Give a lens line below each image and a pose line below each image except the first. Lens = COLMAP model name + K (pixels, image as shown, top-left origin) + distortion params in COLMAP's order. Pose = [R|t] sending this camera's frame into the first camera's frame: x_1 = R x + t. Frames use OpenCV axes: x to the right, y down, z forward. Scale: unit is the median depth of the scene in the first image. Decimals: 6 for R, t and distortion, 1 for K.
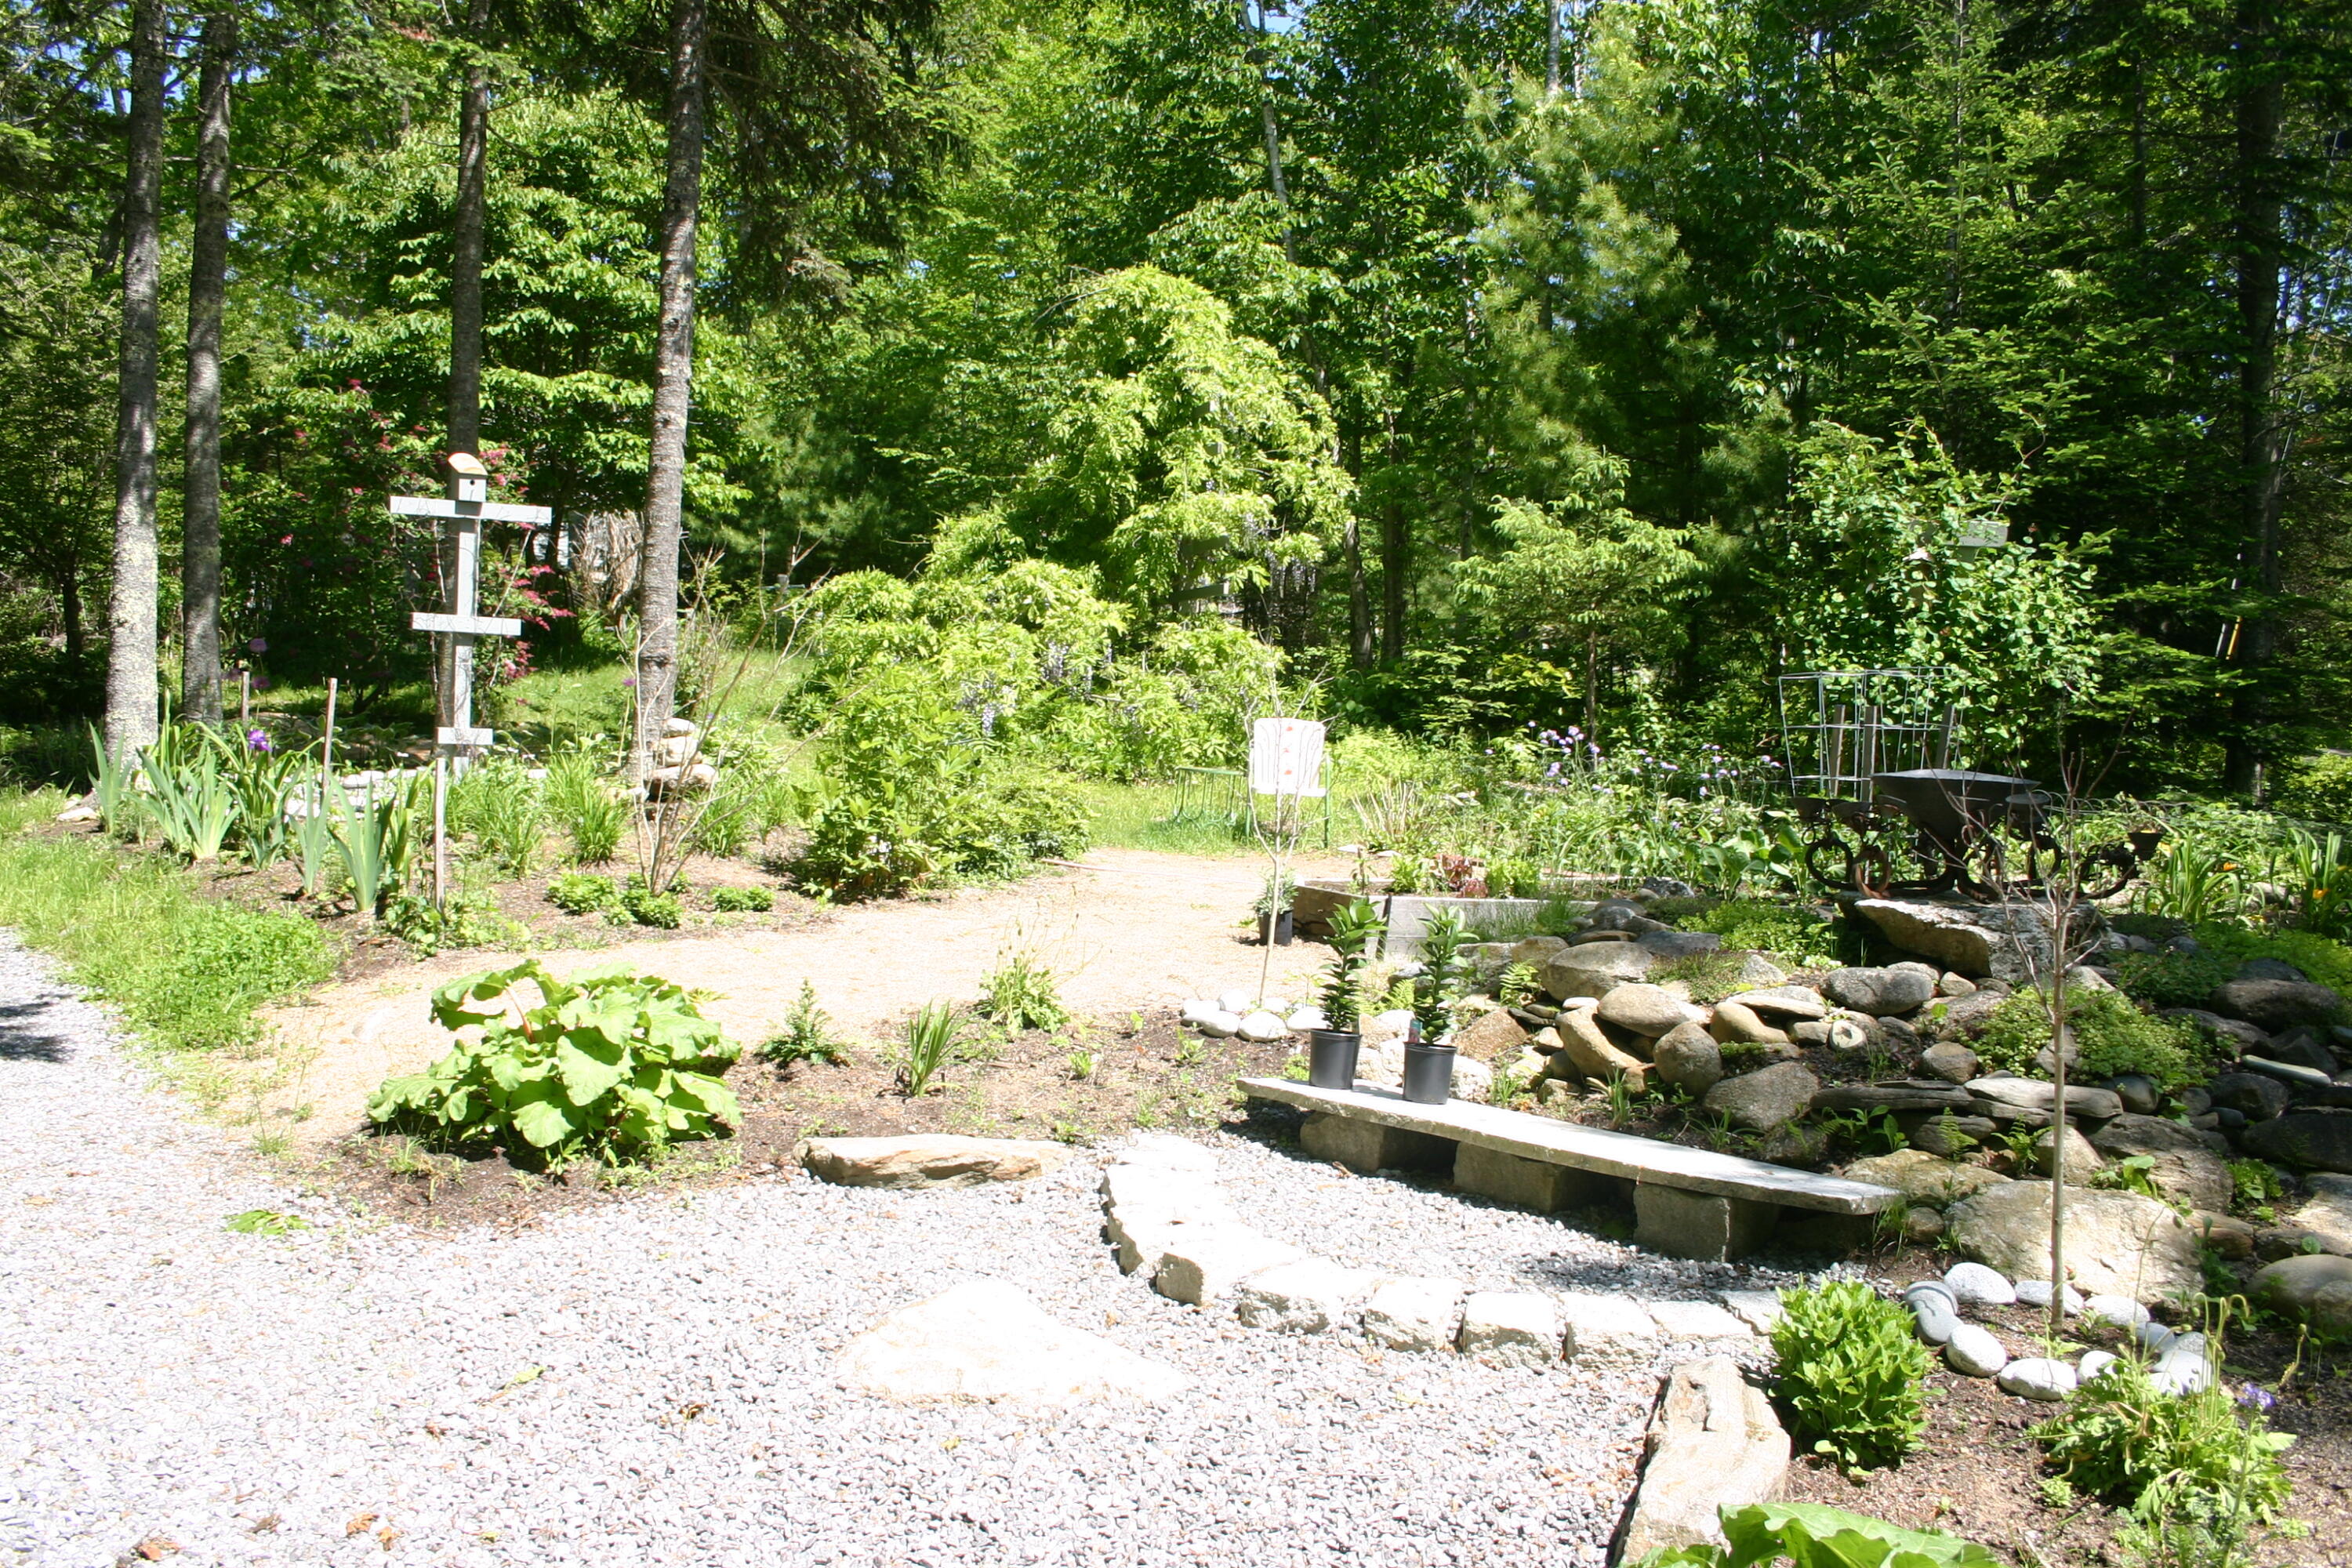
lens RADIAL K [[1911.0, 0, 1172.6], [0, 1911.0, 827.1], [0, 0, 1]] dist [-0.154010, 0.126521]
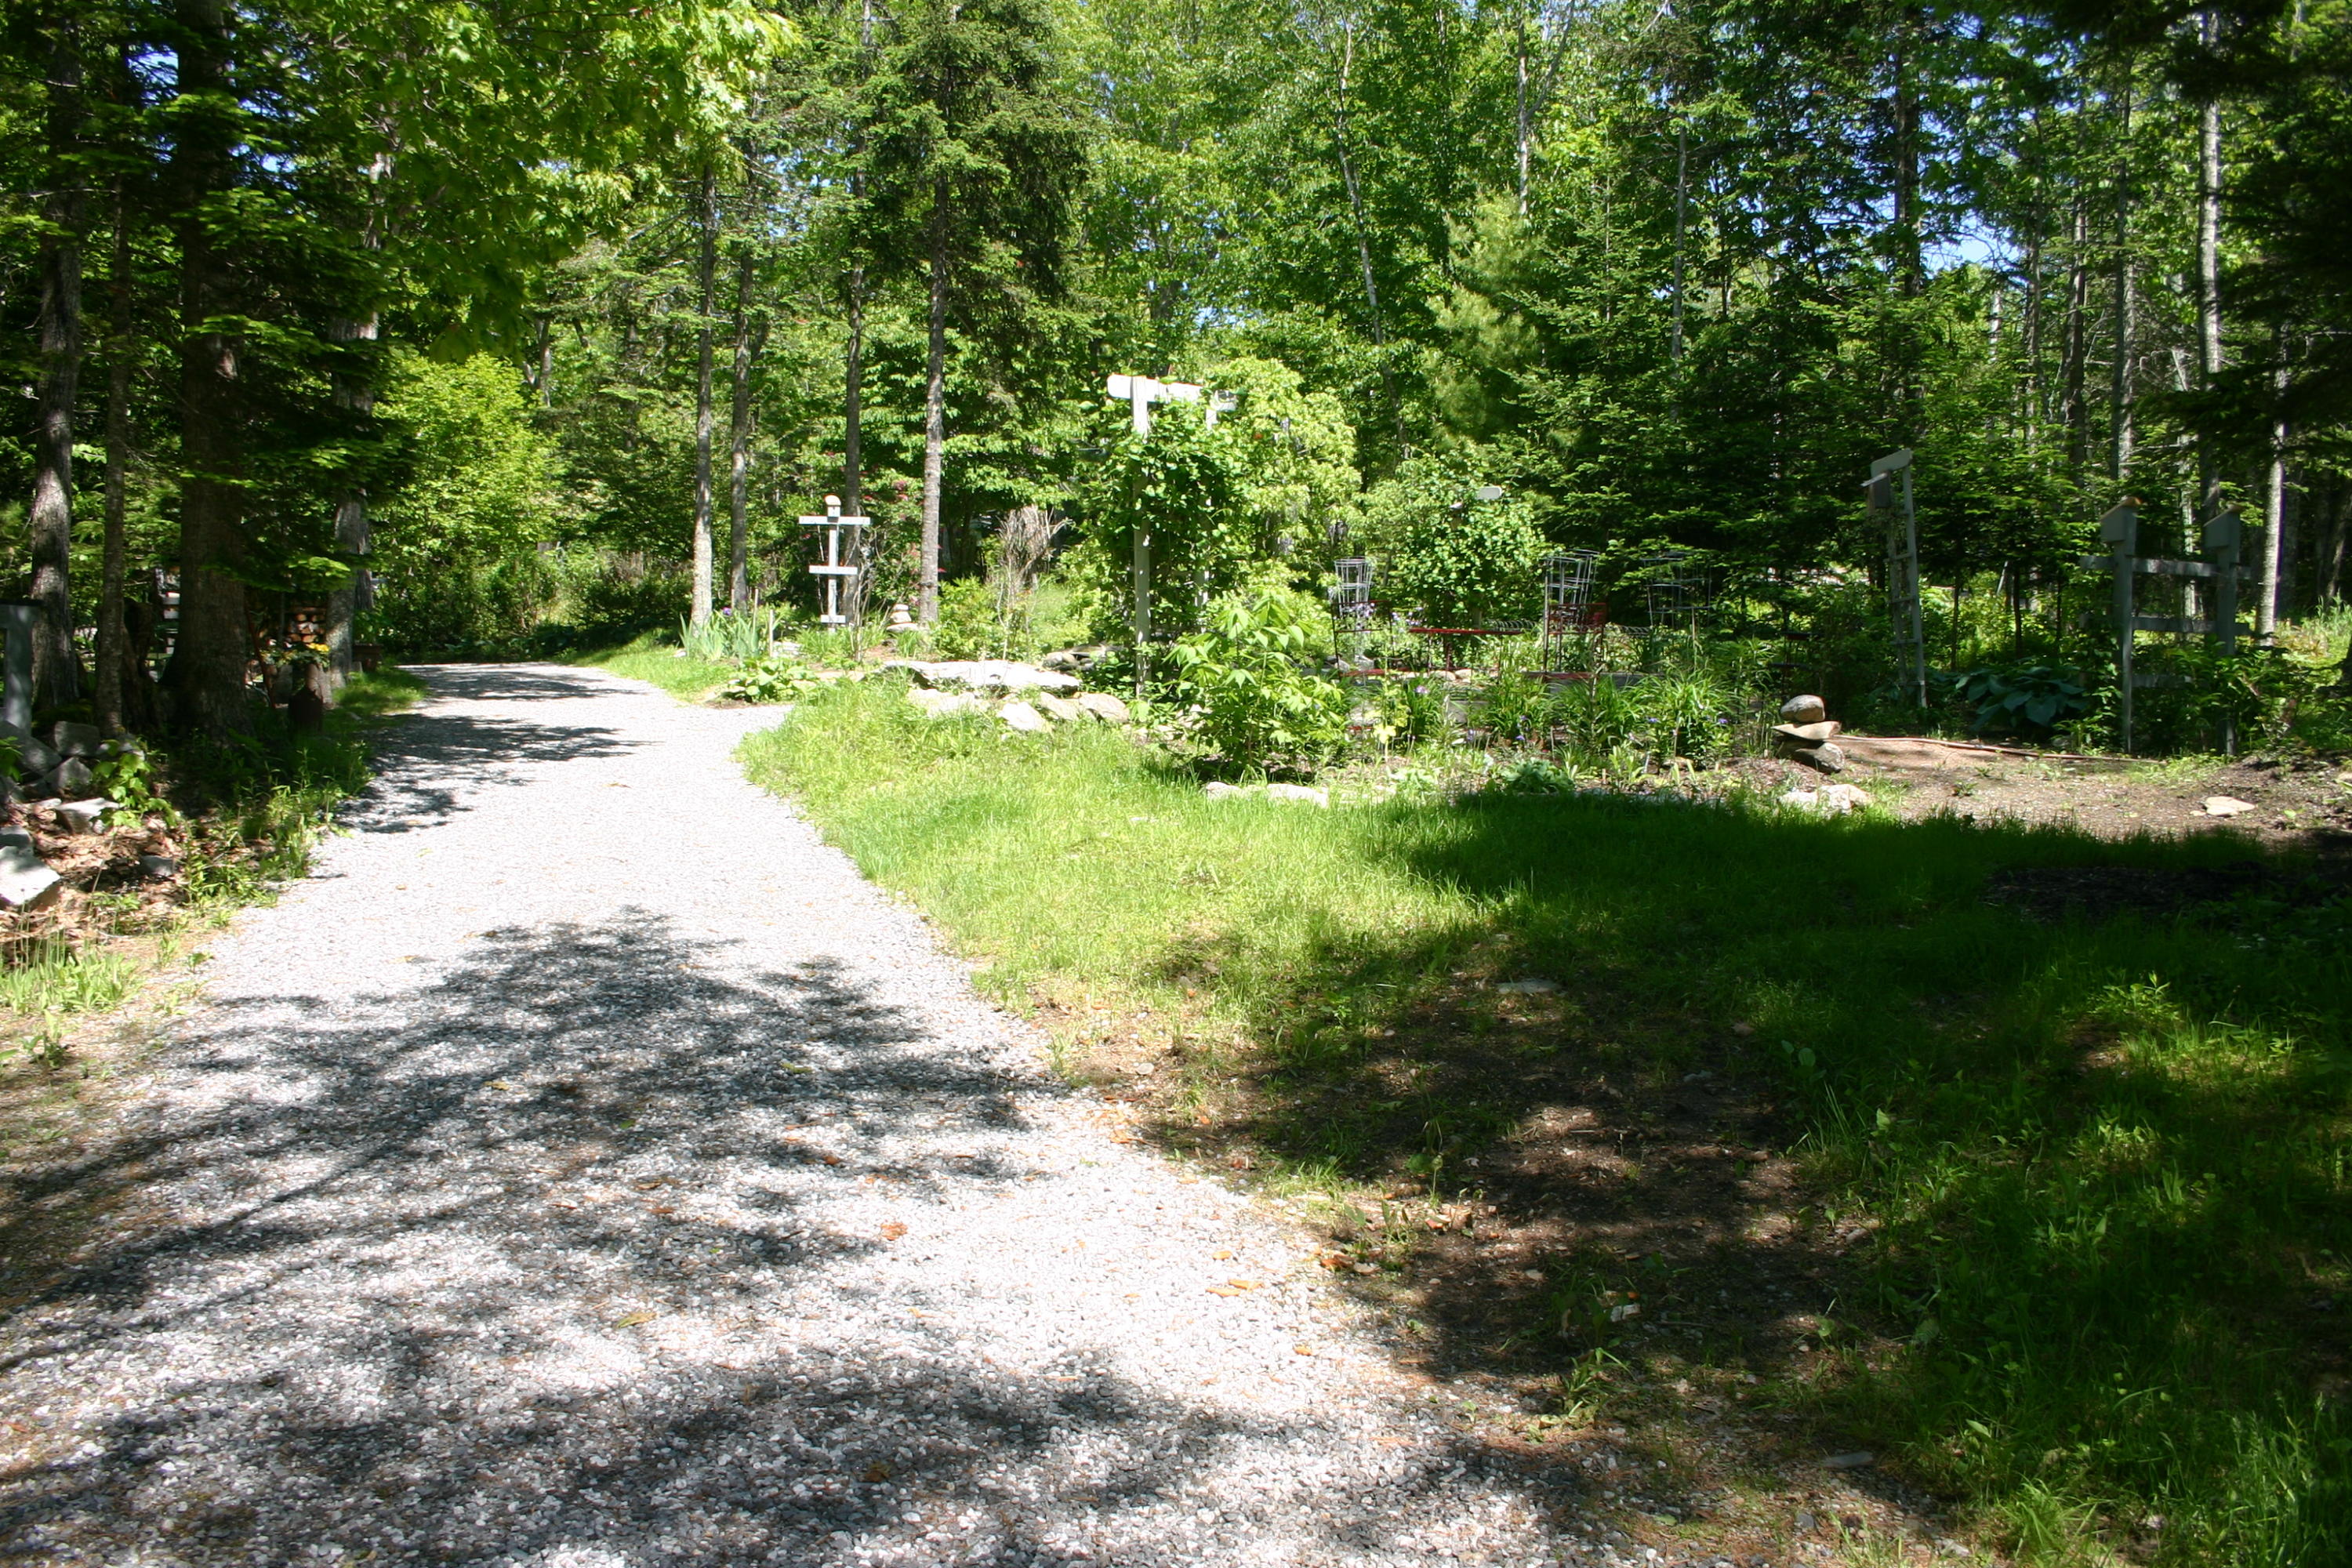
lens RADIAL K [[1911.0, 0, 1159.3], [0, 1911.0, 780.1], [0, 0, 1]] dist [-0.154010, 0.126521]
pose [[0.939574, -0.005682, -0.342299, 0.456894], [0.001965, 0.999935, -0.011206, 0.101425], [0.342341, 0.009856, 0.939524, -0.603931]]
